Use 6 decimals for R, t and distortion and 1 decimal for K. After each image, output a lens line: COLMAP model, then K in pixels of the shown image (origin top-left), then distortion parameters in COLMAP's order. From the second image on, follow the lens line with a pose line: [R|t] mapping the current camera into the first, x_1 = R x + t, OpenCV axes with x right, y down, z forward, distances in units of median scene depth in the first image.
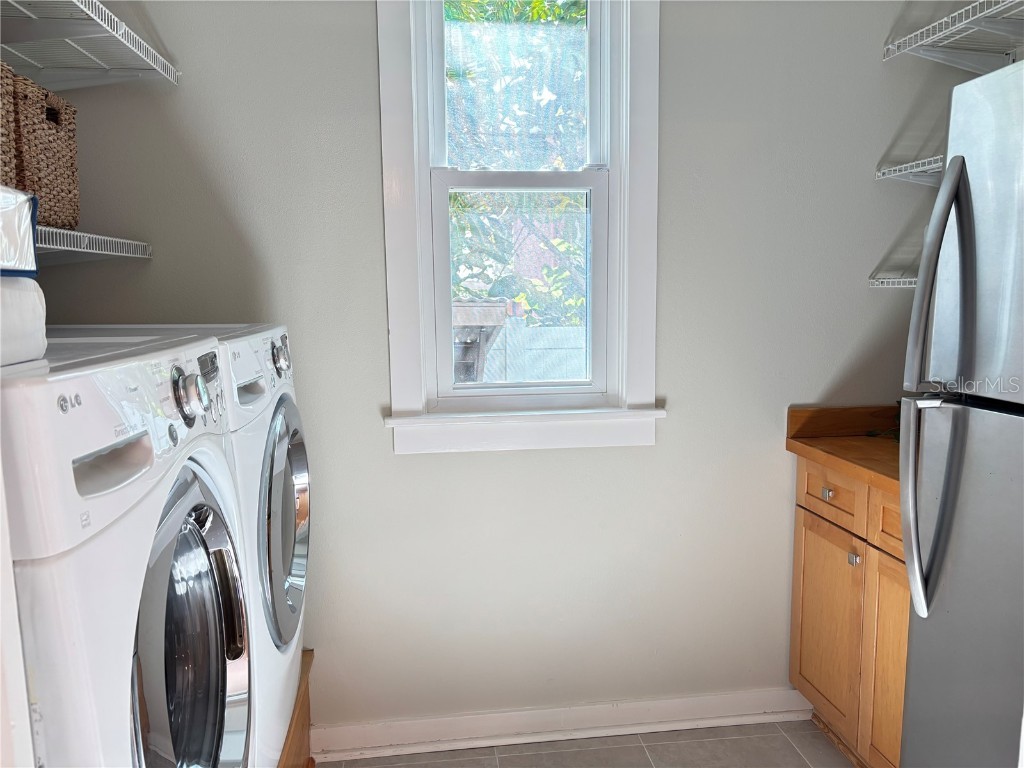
lens RADIAL K [[768.5, 0, 511.1], [0, 768.5, 381.9], [0, 0, 1]] dist [0.051333, -0.062736]
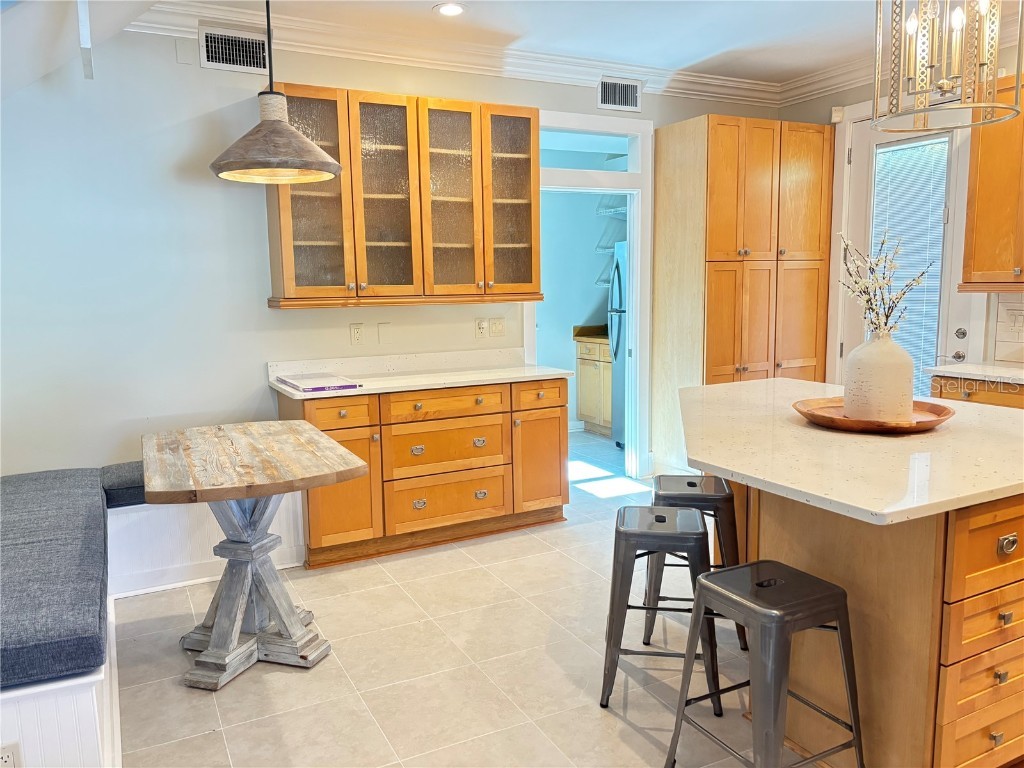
lens RADIAL K [[768.5, 0, 511.8], [0, 768.5, 386.3], [0, 0, 1]] dist [0.051333, -0.062736]
pose [[0.936983, -0.042249, 0.346811, -1.437265], [0.044924, 0.998990, 0.000326, 0.391993], [-0.346475, 0.015274, 0.937935, -2.706630]]
